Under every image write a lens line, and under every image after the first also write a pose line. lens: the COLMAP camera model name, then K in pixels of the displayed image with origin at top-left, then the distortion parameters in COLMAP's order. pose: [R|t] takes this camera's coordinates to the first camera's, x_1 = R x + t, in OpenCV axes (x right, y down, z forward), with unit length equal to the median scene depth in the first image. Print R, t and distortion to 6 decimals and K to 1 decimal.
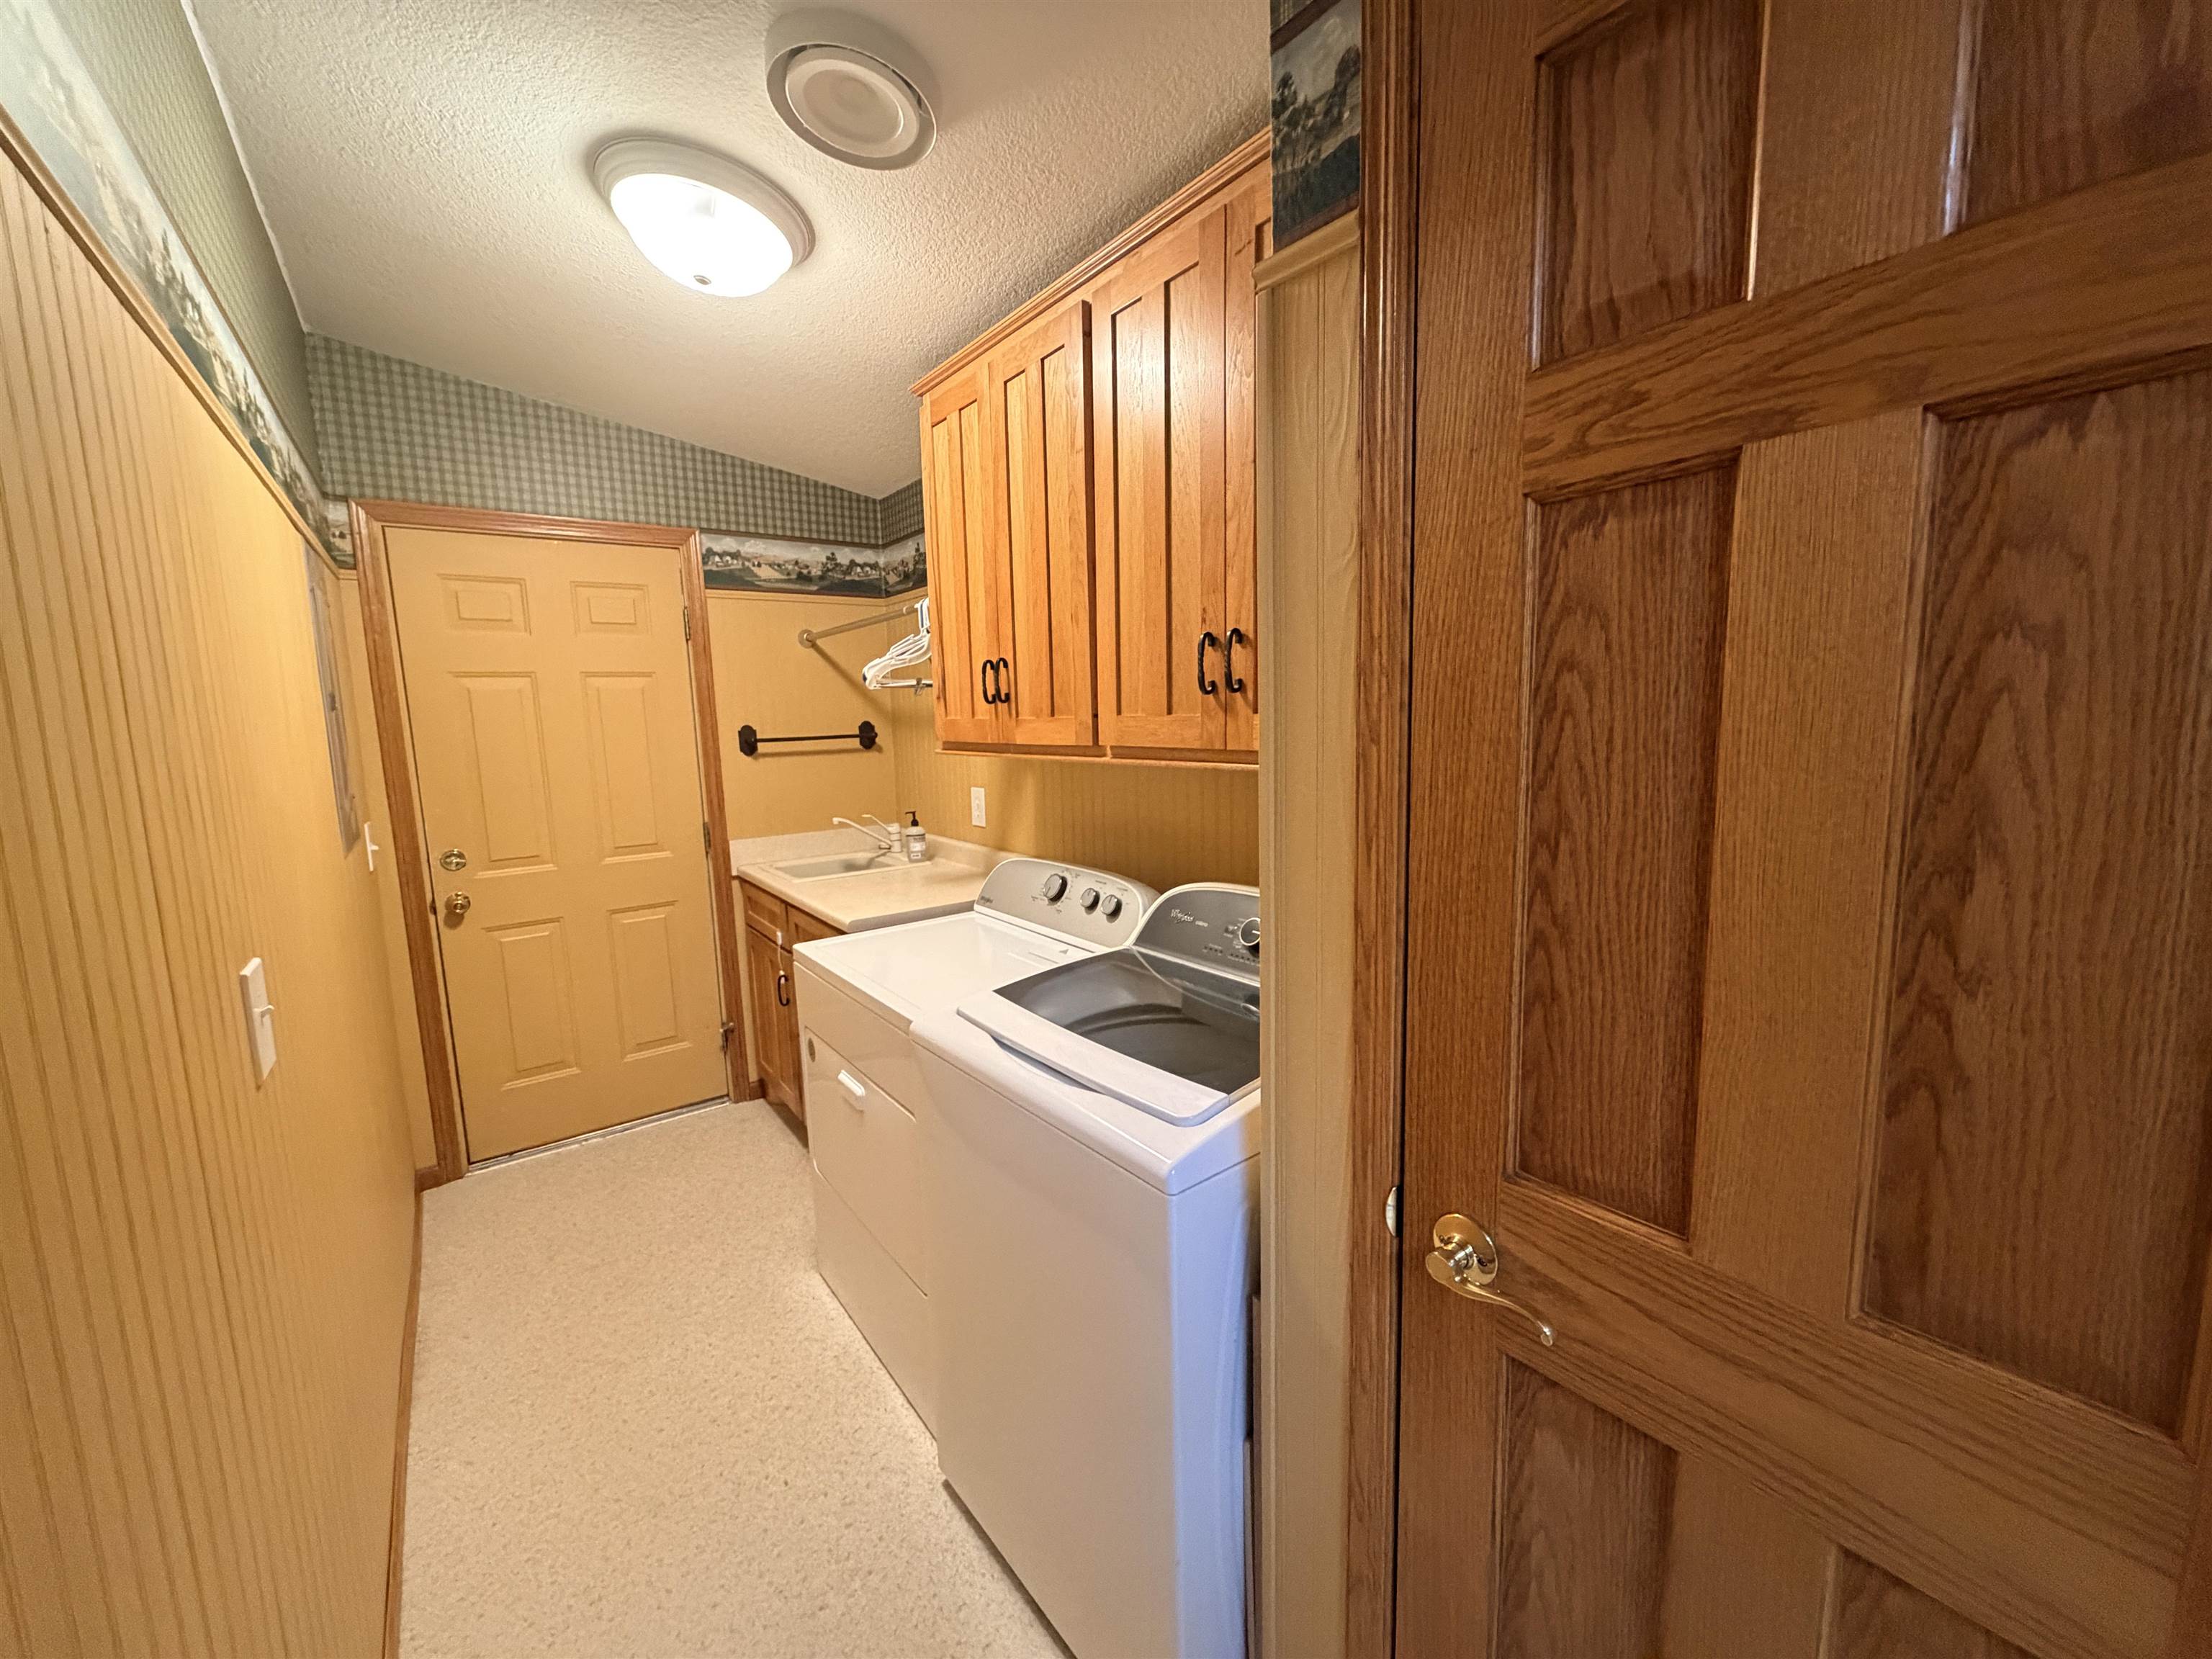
lens RADIAL K [[877.5, 0, 1101.4], [0, 877.5, 830.9], [0, 0, 1]] dist [0.002591, 0.000395]
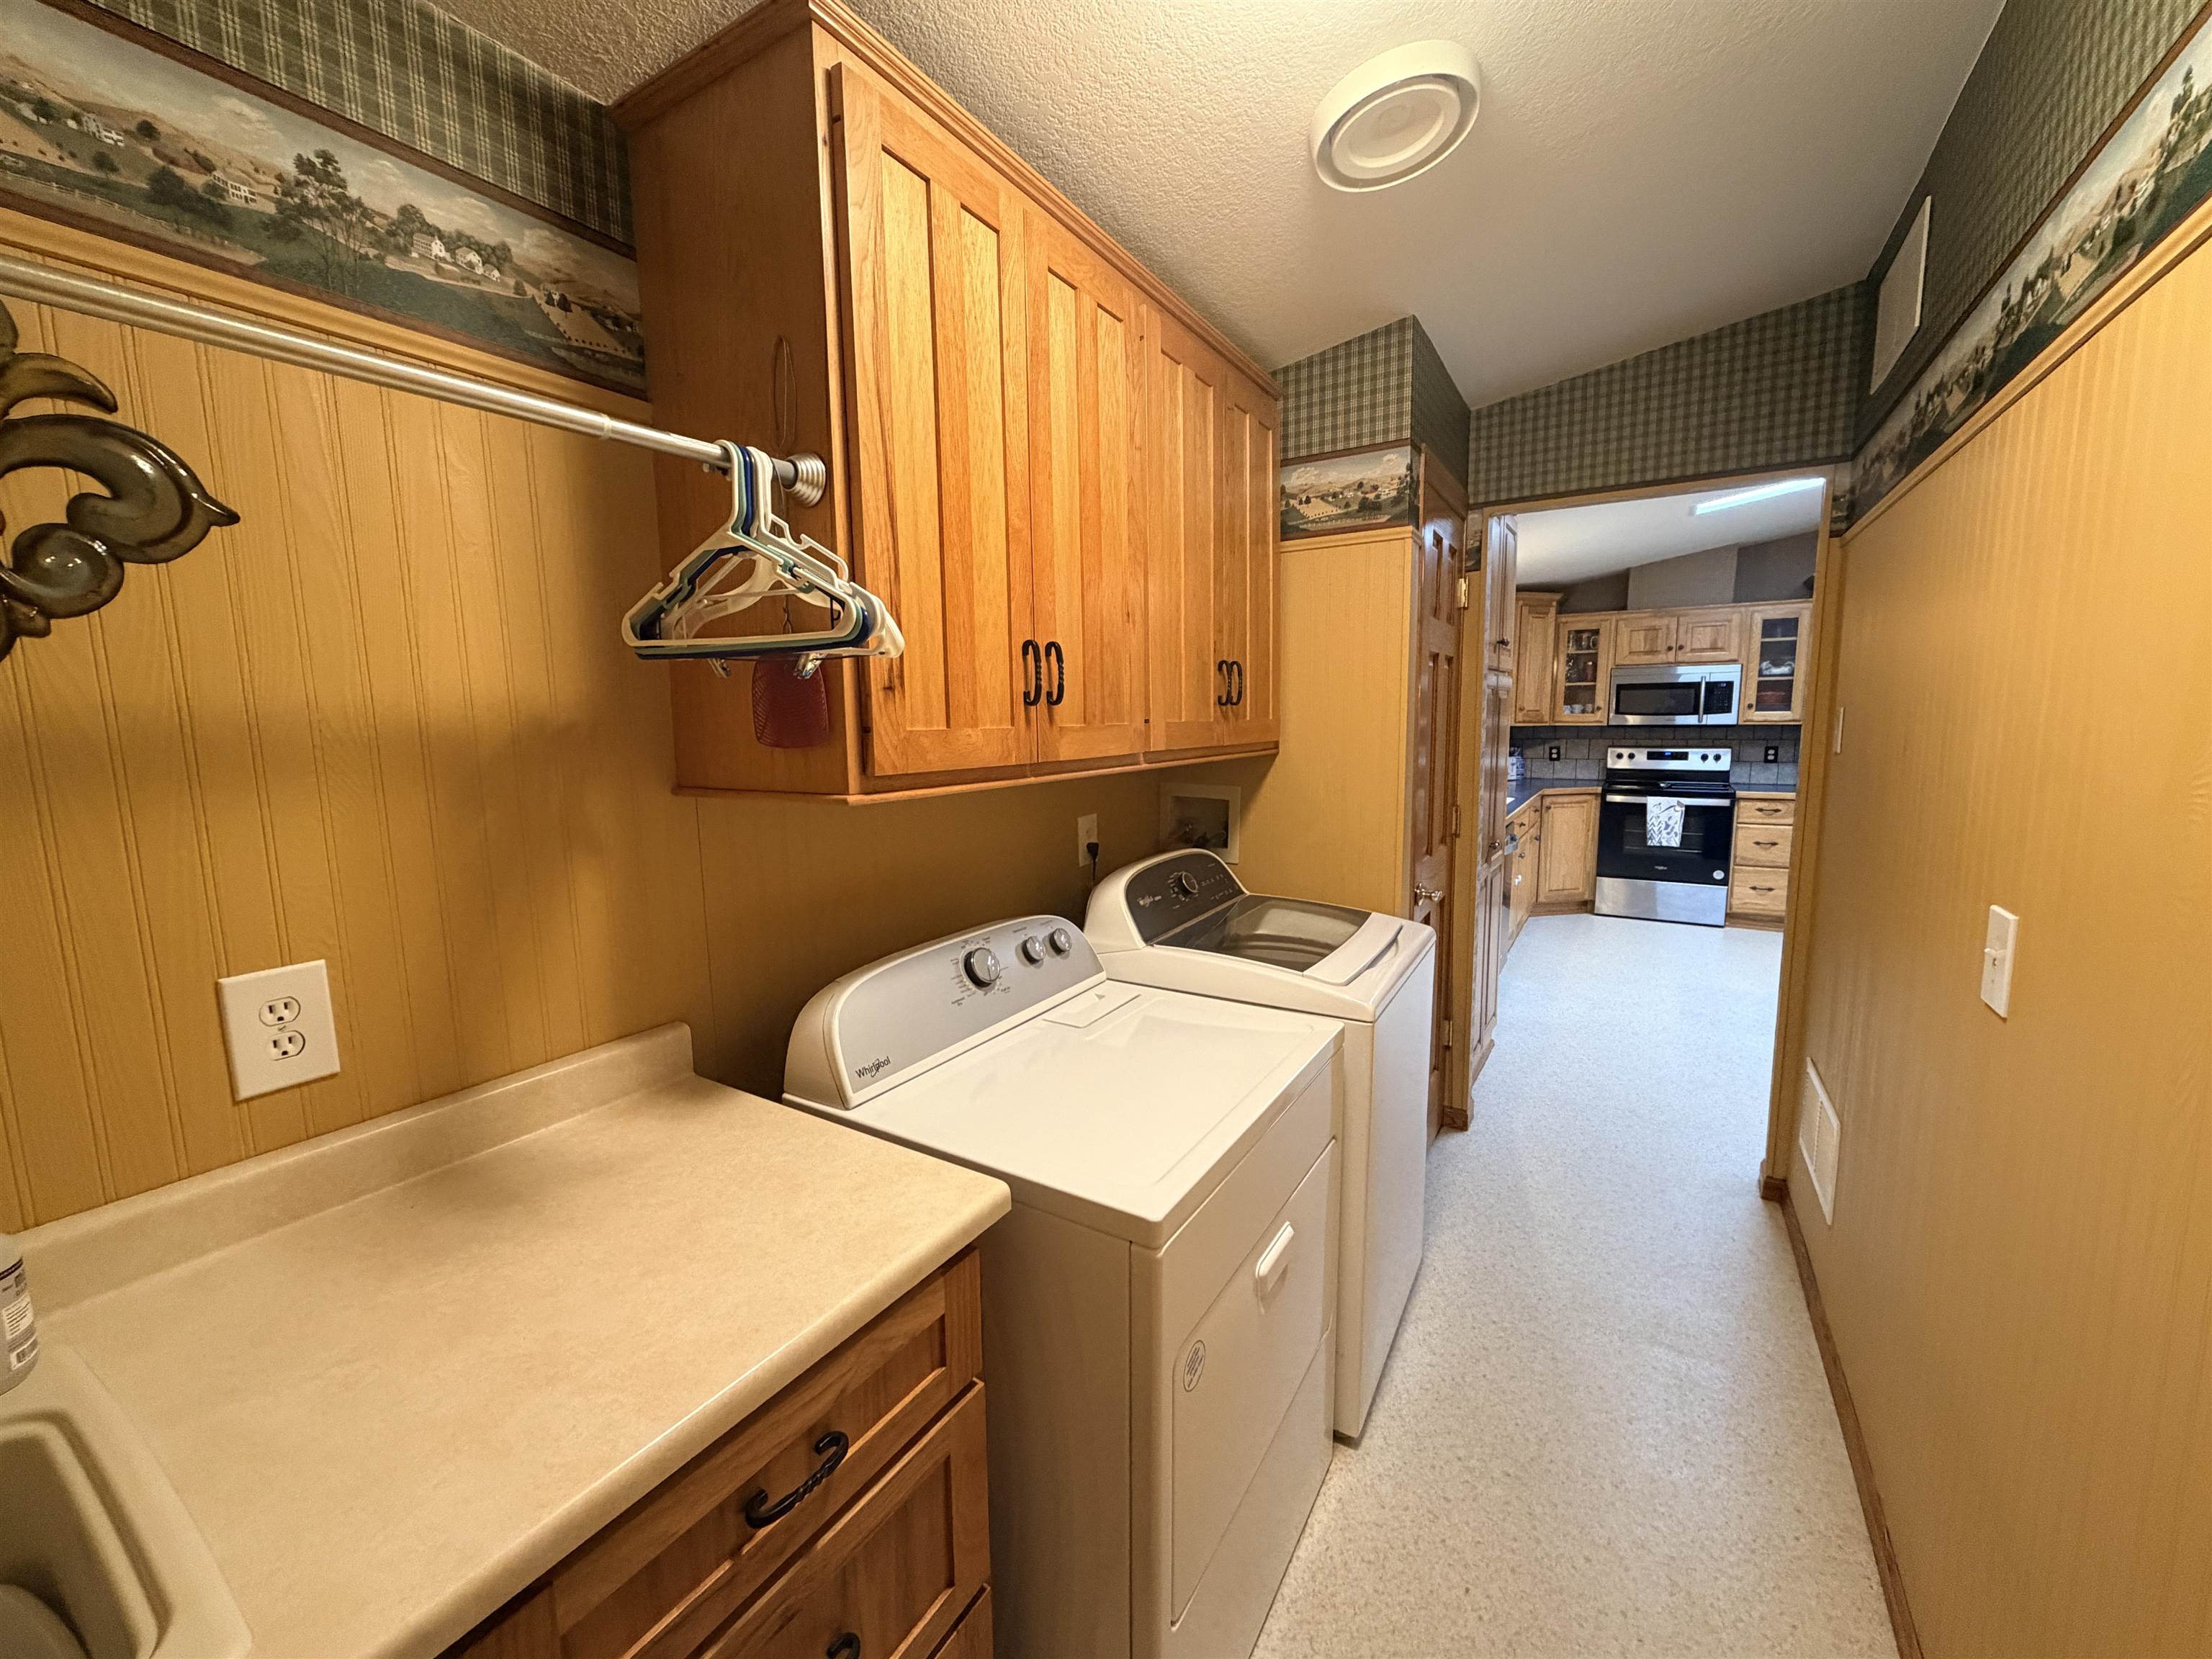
lens RADIAL K [[877.5, 0, 1101.2], [0, 877.5, 823.5], [0, 0, 1]] dist [0.002591, 0.000395]
pose [[-0.367936, -0.086726, 0.925798, -0.873766], [0.147680, 0.977554, 0.150266, -0.167106], [-0.918049, 0.192010, -0.346869, 1.348133]]
